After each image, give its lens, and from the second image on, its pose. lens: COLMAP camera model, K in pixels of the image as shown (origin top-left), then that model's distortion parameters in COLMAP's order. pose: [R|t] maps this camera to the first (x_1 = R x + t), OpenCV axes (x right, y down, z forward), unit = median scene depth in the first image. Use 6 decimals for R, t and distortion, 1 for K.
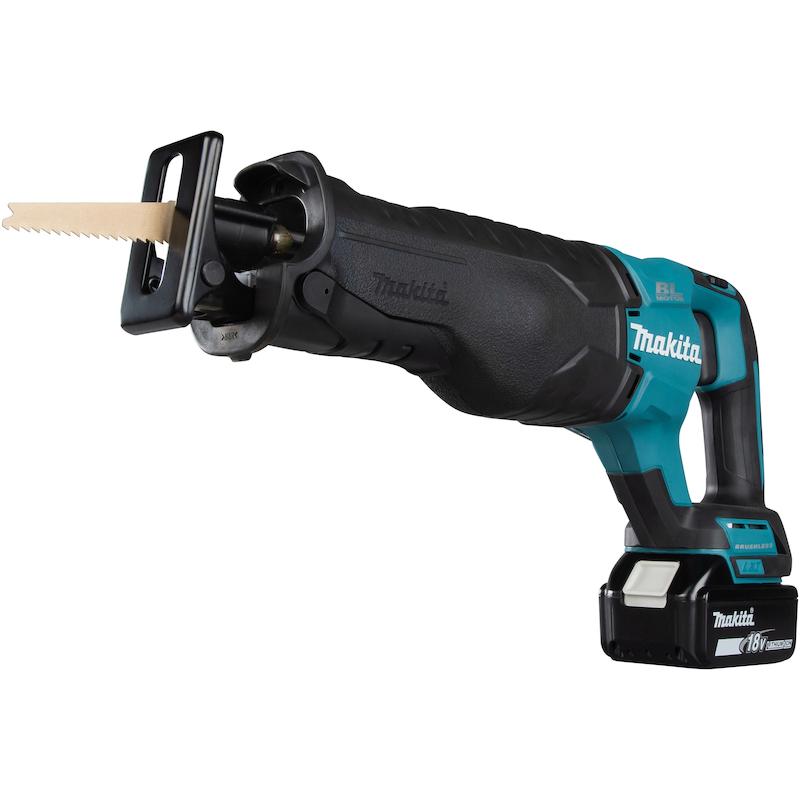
lens RADIAL K [[1287.6, 0, 400.0], [0, 1287.6, 400.0], [0, 0, 1]] dist [-0.093886, -0.015388]
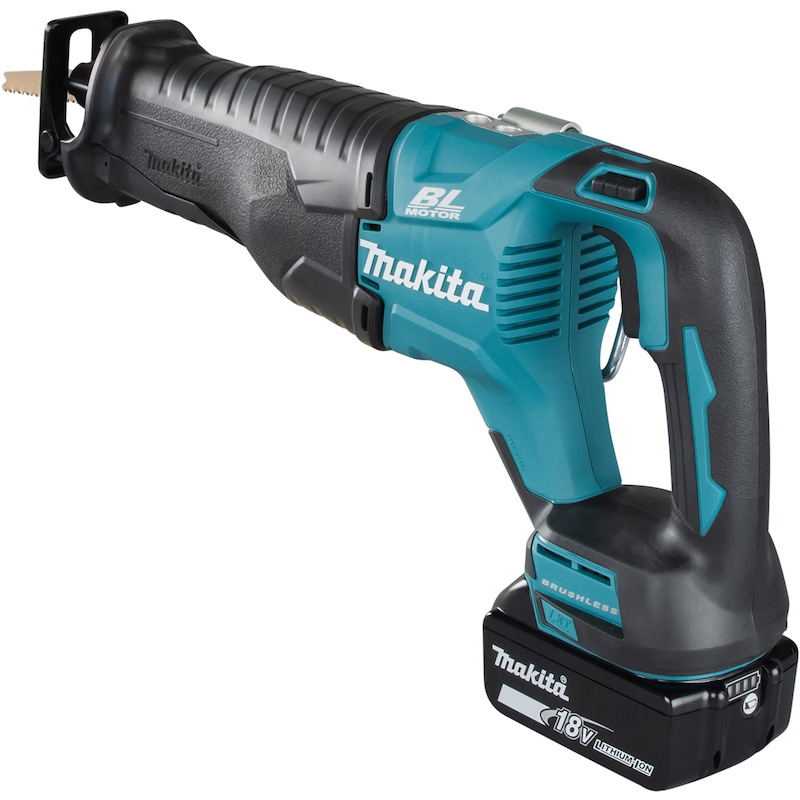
lens RADIAL K [[2373.5, 0, 400.0], [0, 2373.5, 400.0], [0, 0, 1]] dist [-0.078091, 0.280663]
pose [[-0.031396, 0.324376, -0.945407, 1.495769], [0.088233, 0.943080, 0.320647, -0.406693], [0.995605, -0.073349, -0.058230, 1.050427]]
